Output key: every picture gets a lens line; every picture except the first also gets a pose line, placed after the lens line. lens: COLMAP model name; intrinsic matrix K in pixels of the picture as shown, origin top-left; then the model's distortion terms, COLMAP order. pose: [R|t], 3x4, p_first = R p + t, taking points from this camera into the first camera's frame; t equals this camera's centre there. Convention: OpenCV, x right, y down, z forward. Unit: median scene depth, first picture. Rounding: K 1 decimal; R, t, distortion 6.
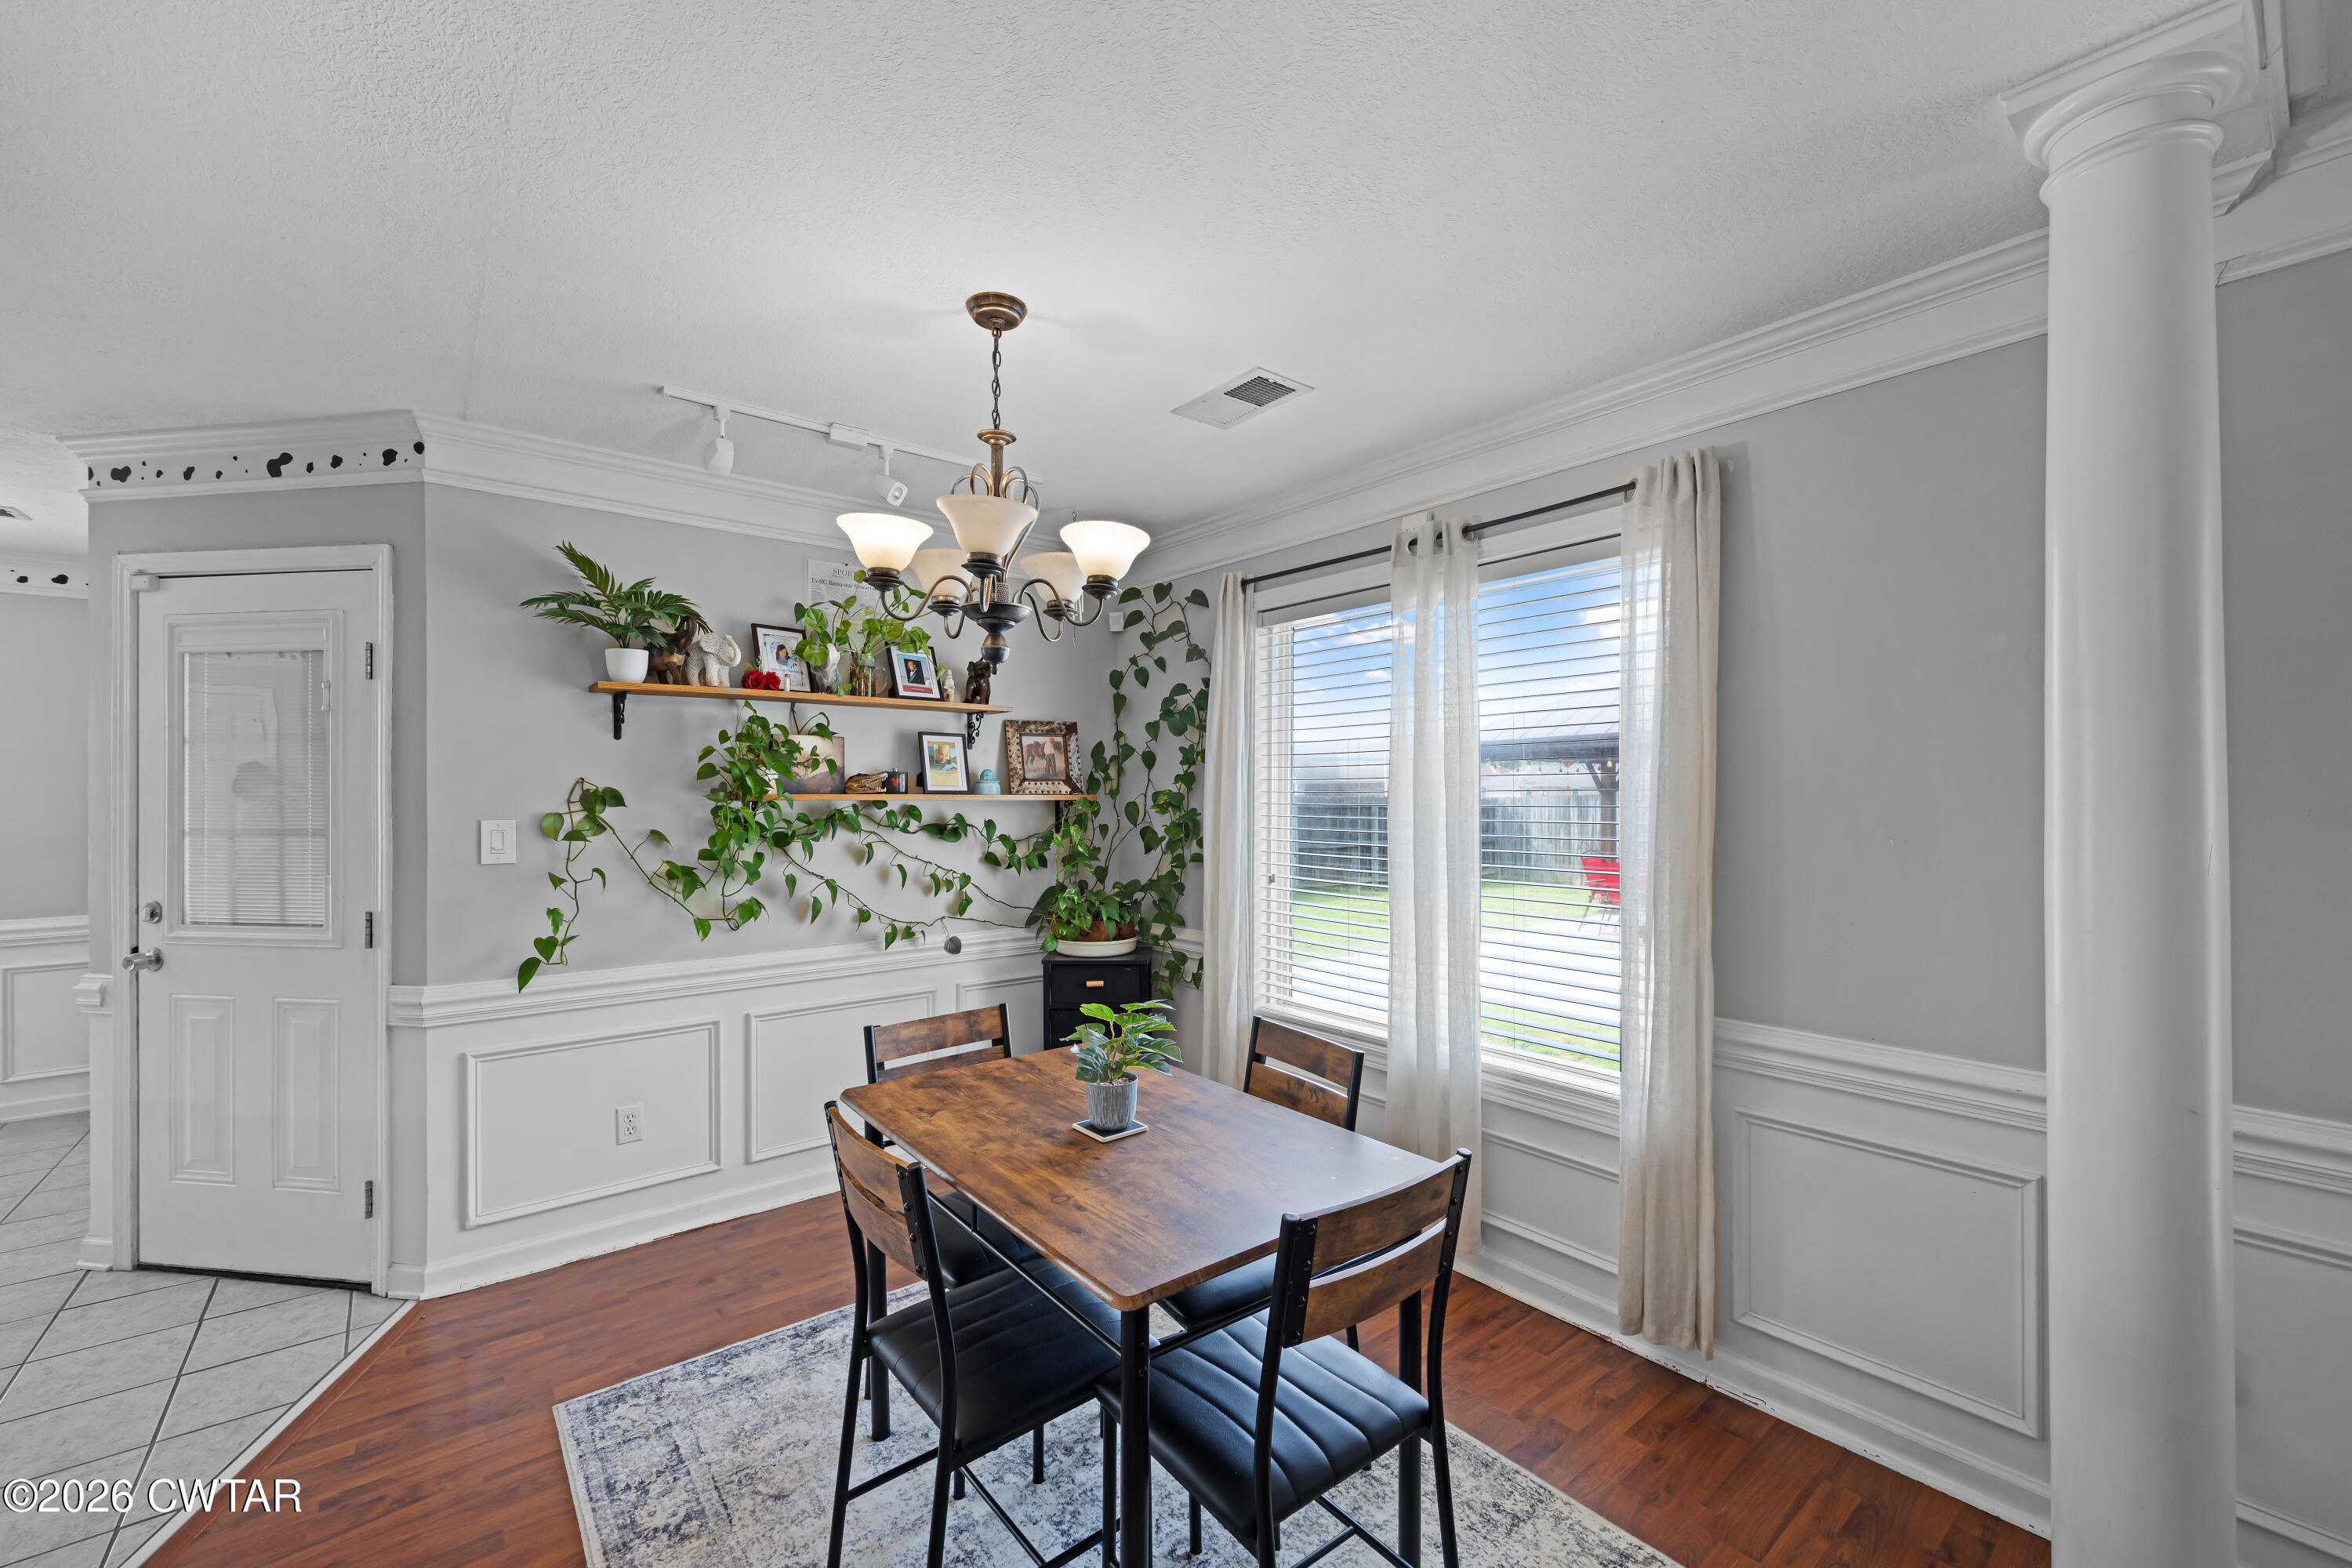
lens RADIAL K [[952.1, 0, 1183.7], [0, 952.1, 799.1], [0, 0, 1]] dist [0.004738, 0.000381]
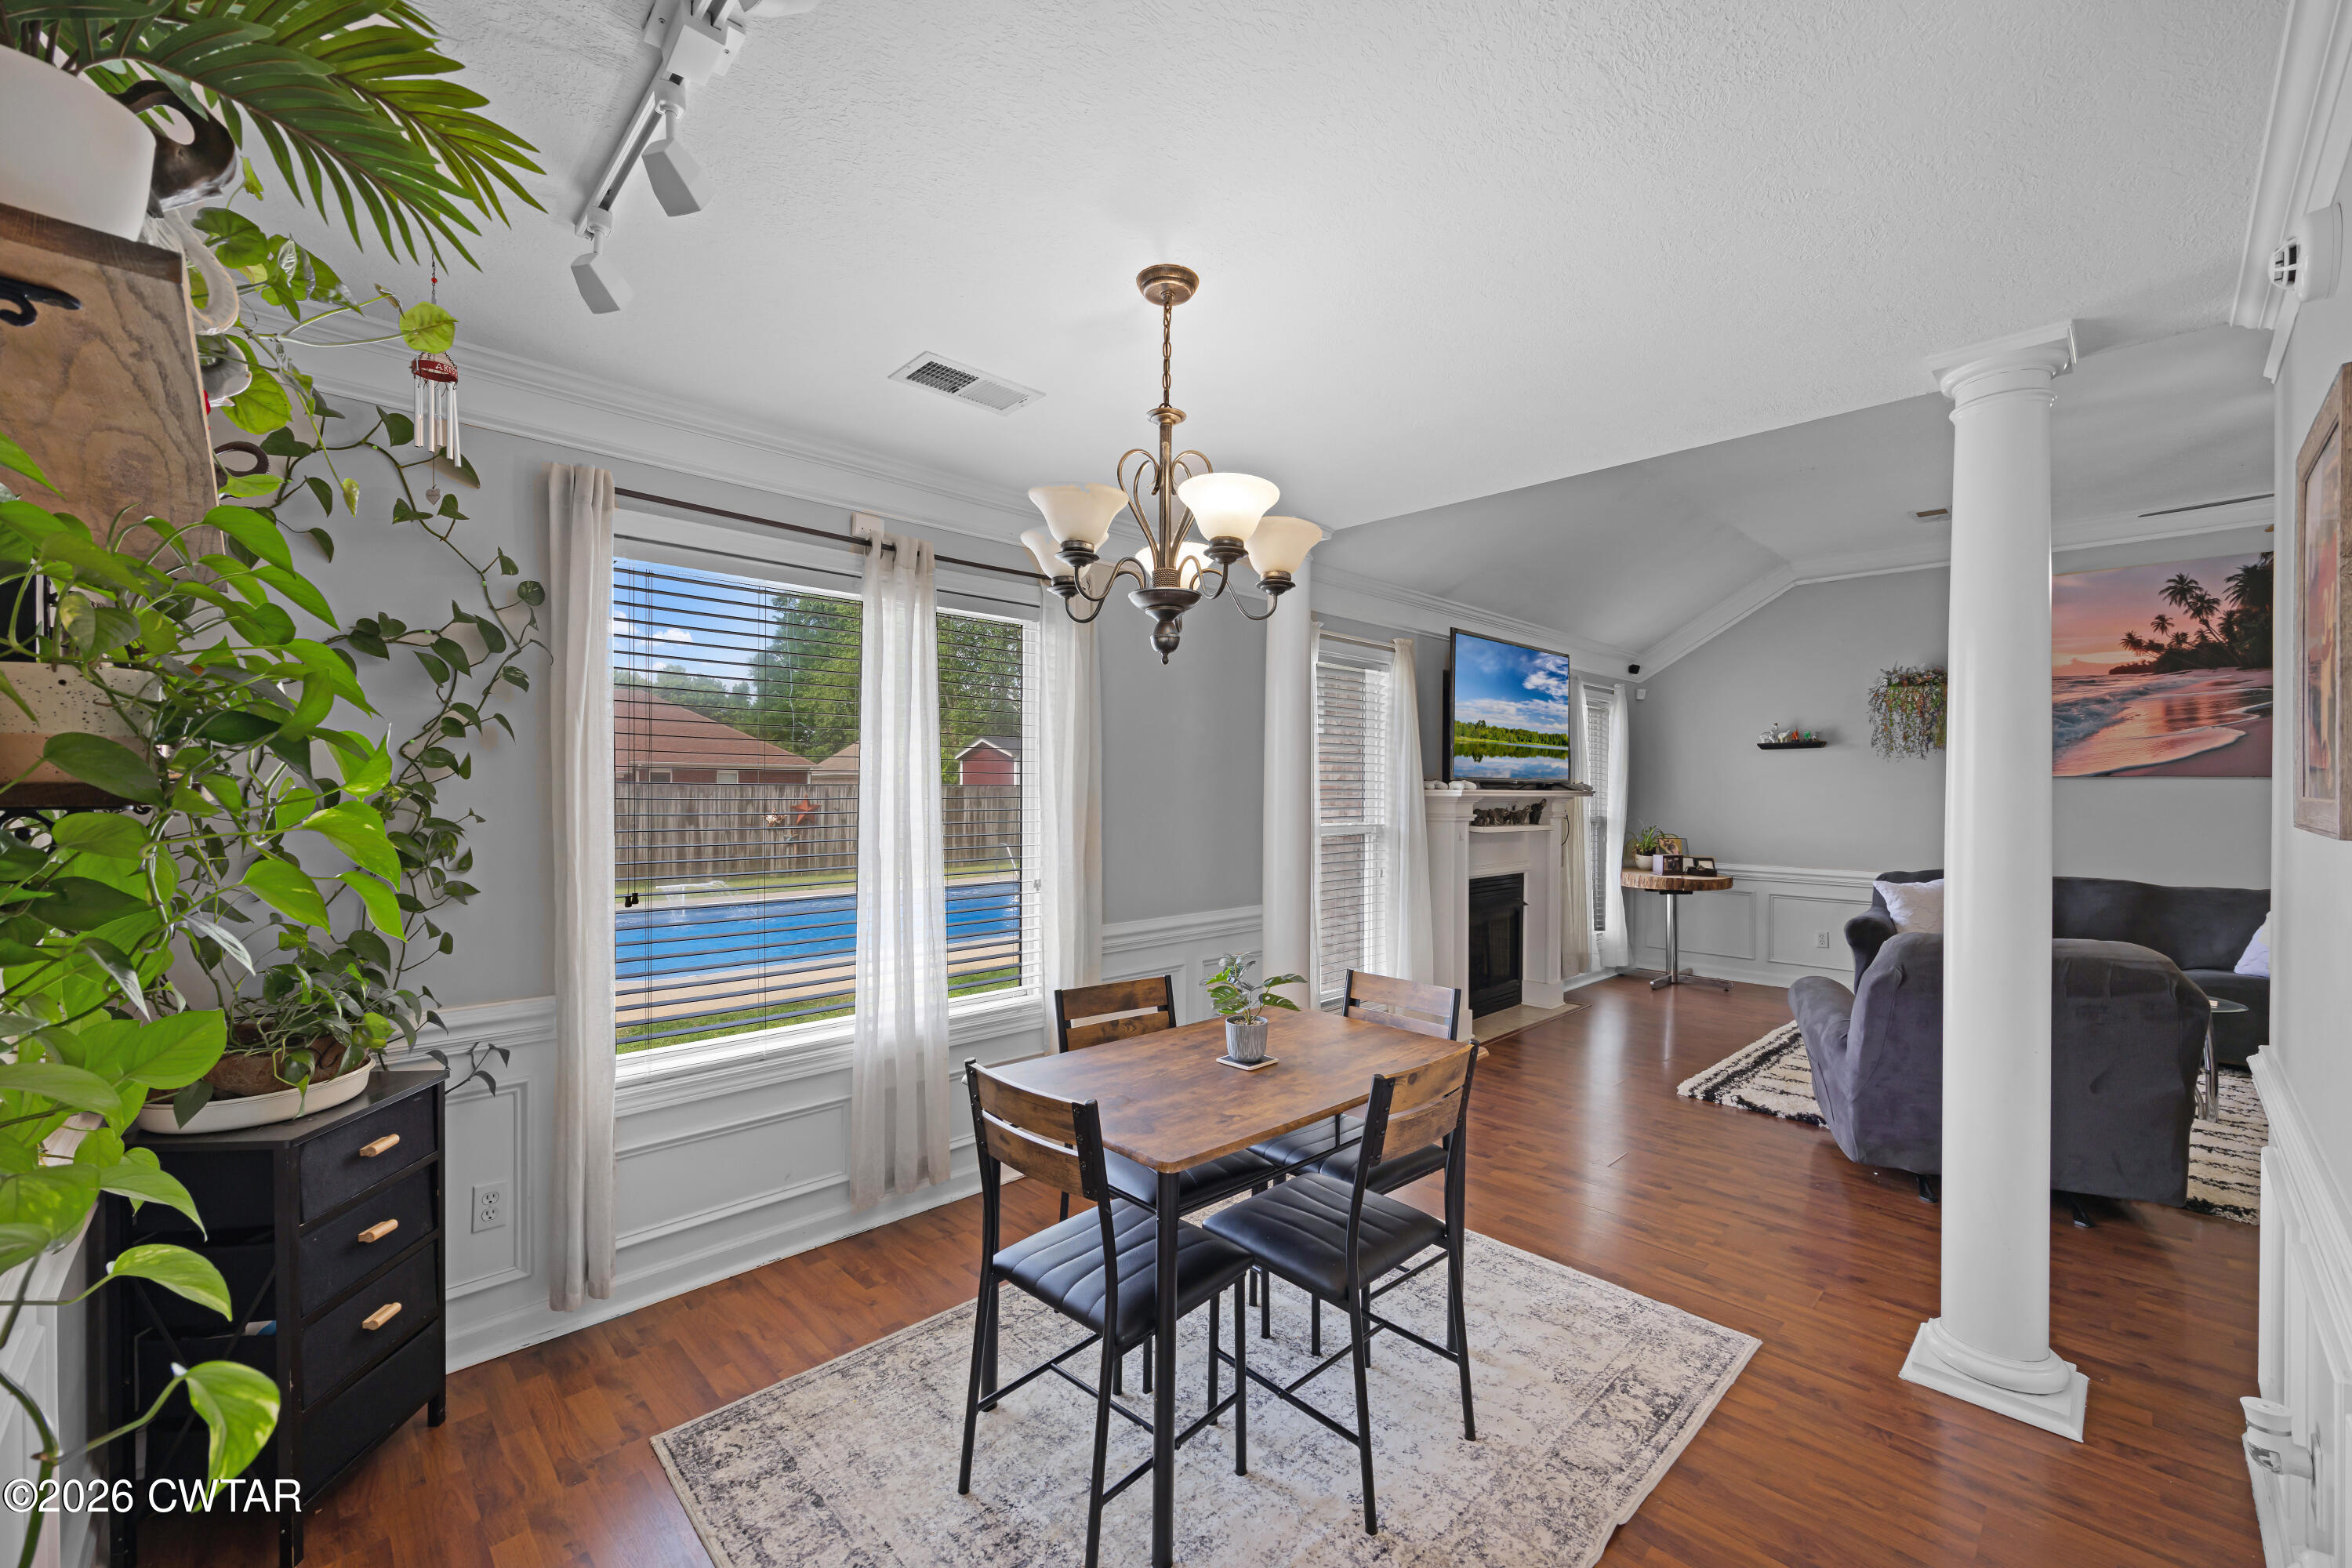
lens RADIAL K [[952.1, 0, 1193.8], [0, 952.1, 793.2], [0, 0, 1]] dist [0.004738, 0.000381]
pose [[-0.095568, -0.001338, 0.995422, -0.863168], [-0.002486, 0.999996, 0.001106, -0.002969], [-0.995420, -0.002369, -0.095571, 0.788809]]
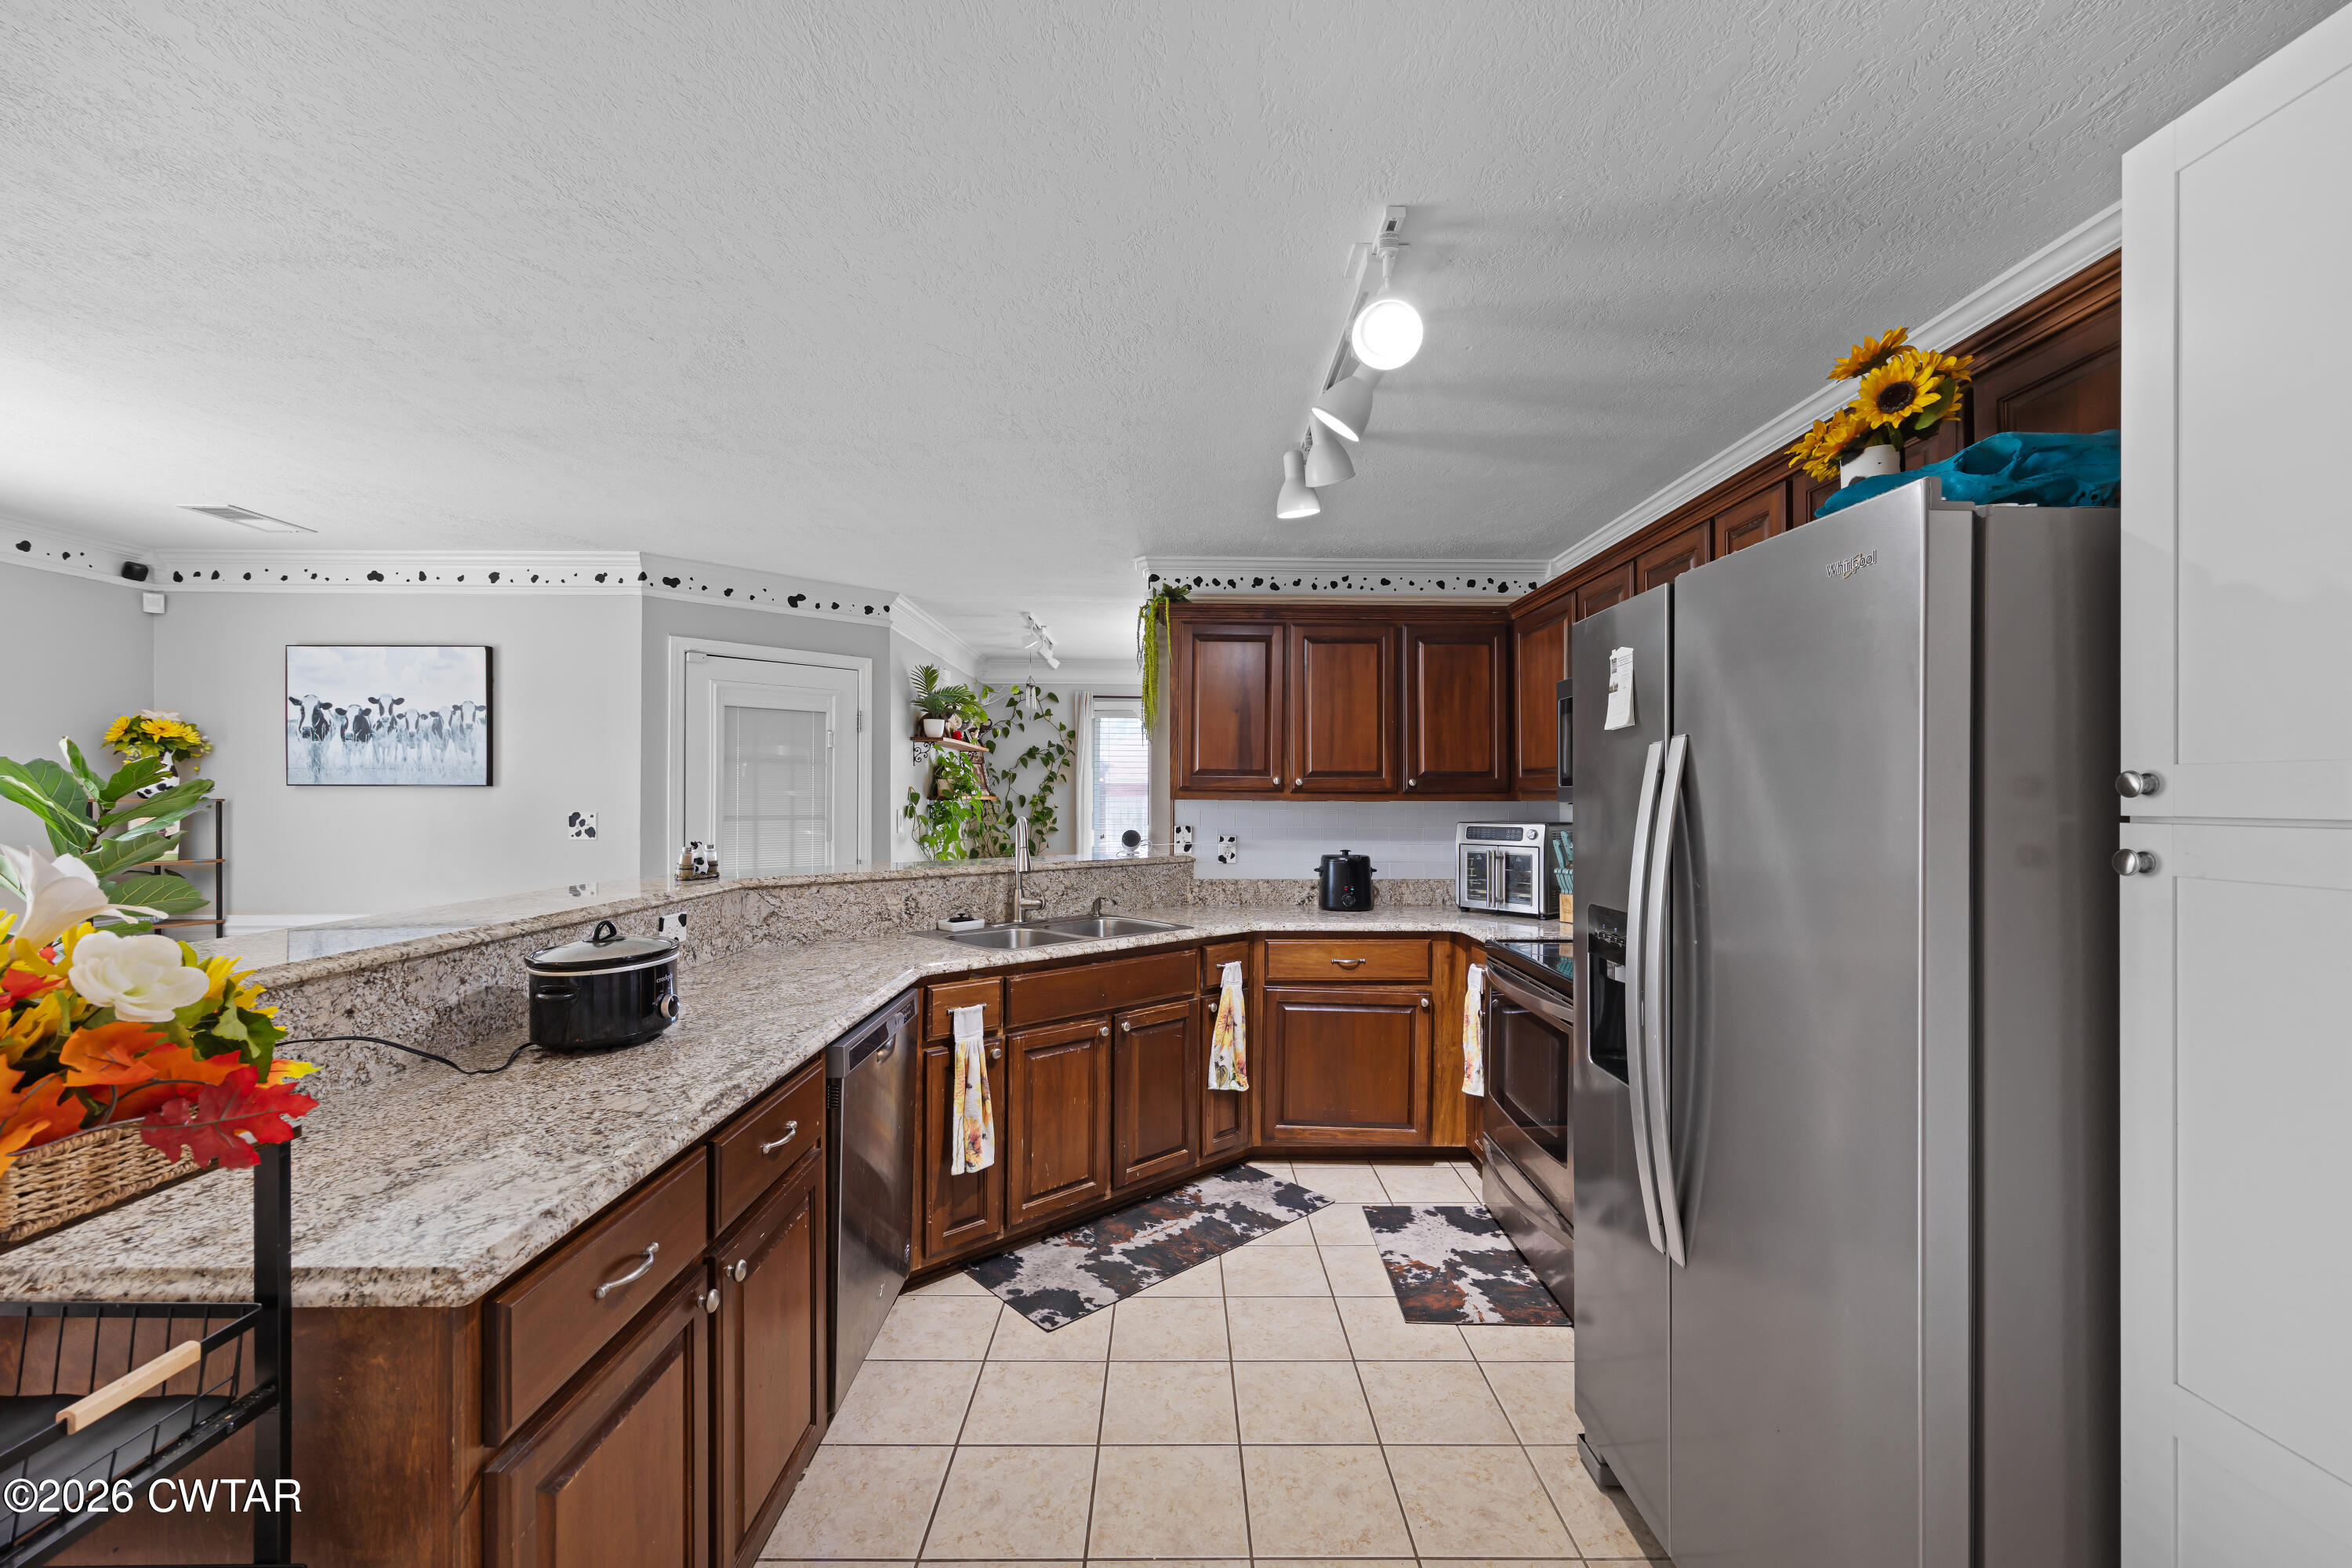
lens RADIAL K [[952.1, 0, 1179.6], [0, 952.1, 791.2], [0, 0, 1]] dist [0.004738, 0.000381]
pose [[0.621552, 0.010697, 0.783300, -1.833988], [-0.002597, 0.999929, -0.011595, 0.006727], [-0.783369, 0.005172, 0.621536, -0.577806]]
